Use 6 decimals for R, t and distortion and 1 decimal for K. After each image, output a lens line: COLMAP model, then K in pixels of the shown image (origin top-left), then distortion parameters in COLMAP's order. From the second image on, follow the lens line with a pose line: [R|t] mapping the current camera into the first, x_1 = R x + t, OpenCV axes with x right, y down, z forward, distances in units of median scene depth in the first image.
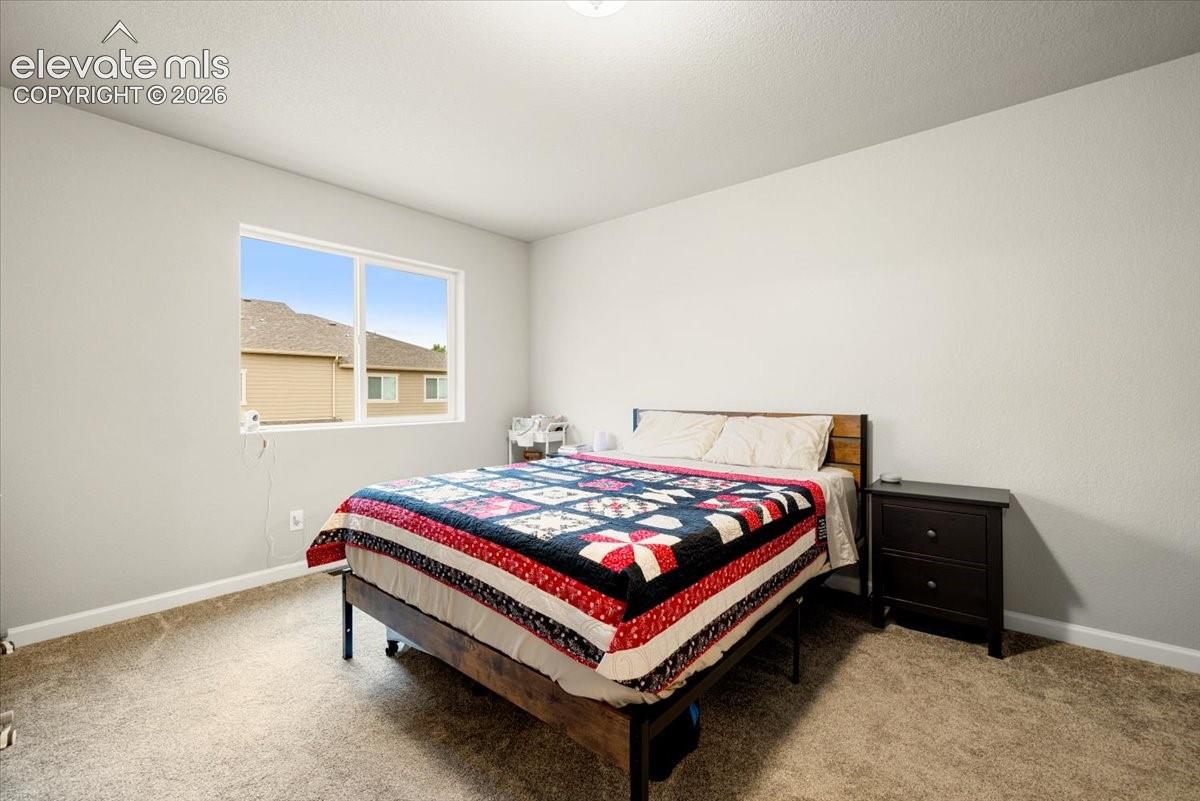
lens RADIAL K [[505.3, 0, 599.6], [0, 505.3, 397.2], [0, 0, 1]] dist [0.001432, 0.000342]
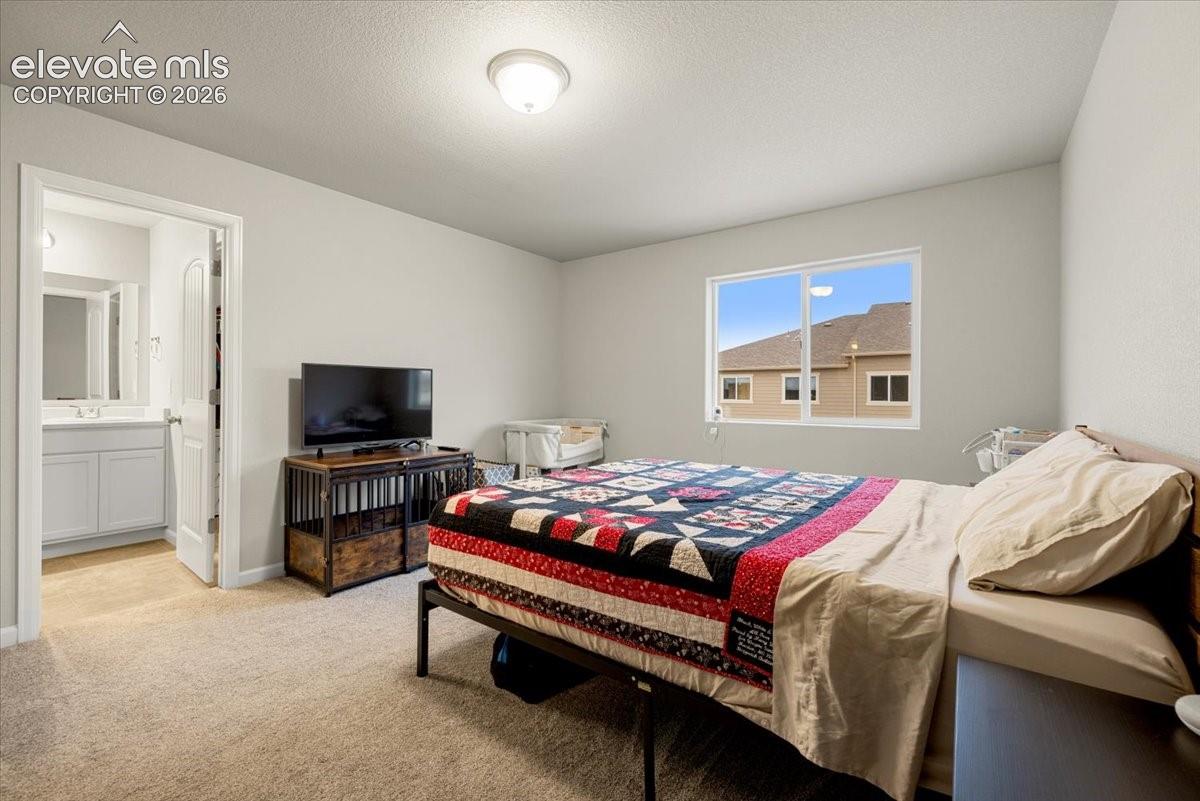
lens RADIAL K [[505.3, 0, 599.6], [0, 505.3, 397.2], [0, 0, 1]] dist [0.001432, 0.000342]
pose [[0.072573, 0.021562, -0.997130, 1.170395], [-0.013666, 0.999694, 0.020623, -0.022240], [0.997269, 0.012130, 0.072845, 0.940927]]
